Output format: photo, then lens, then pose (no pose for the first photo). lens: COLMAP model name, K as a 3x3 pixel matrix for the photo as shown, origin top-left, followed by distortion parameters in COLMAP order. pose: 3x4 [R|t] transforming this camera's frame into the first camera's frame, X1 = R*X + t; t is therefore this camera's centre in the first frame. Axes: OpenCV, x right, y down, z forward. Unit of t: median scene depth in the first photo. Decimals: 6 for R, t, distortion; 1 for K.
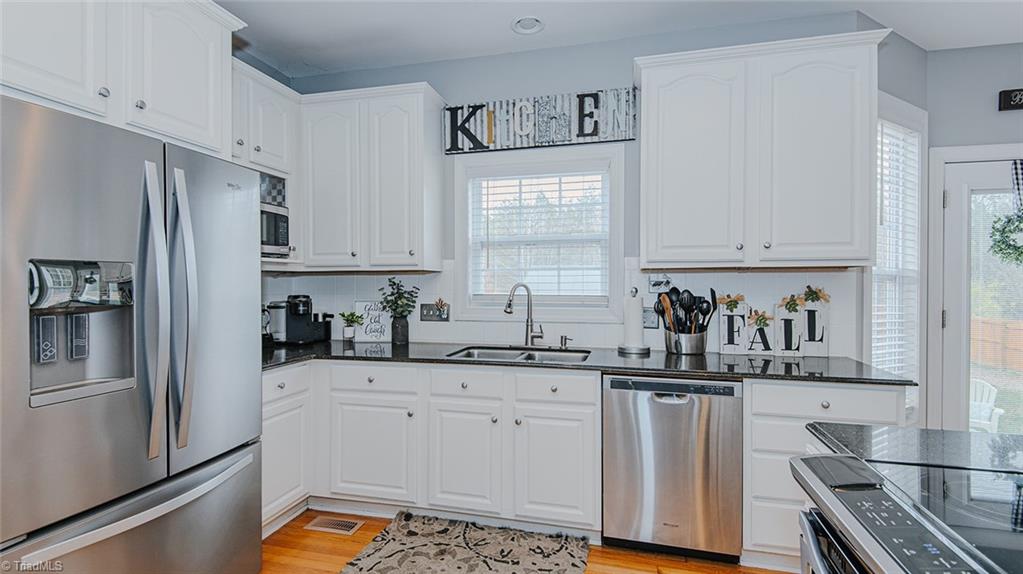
lens RADIAL K [[473.4, 0, 515.2], [0, 473.4, 287.3], [0, 0, 1]] dist [0.015556, -0.009133]
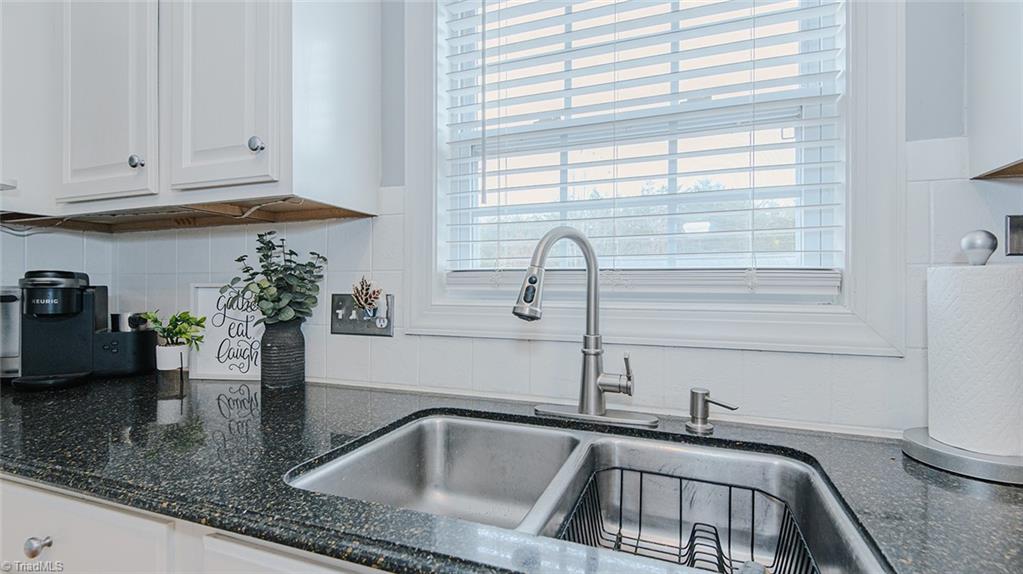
lens RADIAL K [[473.4, 0, 514.0], [0, 473.4, 292.3], [0, 0, 1]] dist [0.015556, -0.009133]
pose [[0.992752, 0.005314, -0.120067, 0.015719], [-0.004730, 0.999976, 0.005146, 0.035078], [0.120091, -0.004541, 0.992752, 0.688020]]
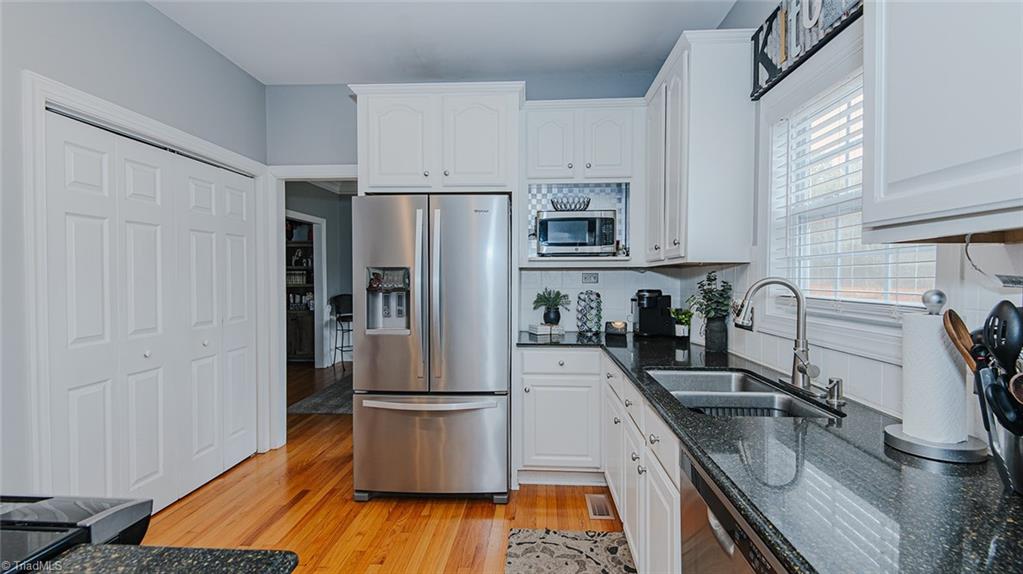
lens RADIAL K [[473.4, 0, 514.8], [0, 473.4, 285.6], [0, 0, 1]] dist [0.015556, -0.009133]
pose [[0.189178, 0.018156, -0.981775, 0.575492], [-0.010200, 0.999811, 0.016524, -0.007272], [0.981890, 0.006889, 0.189327, 0.569399]]
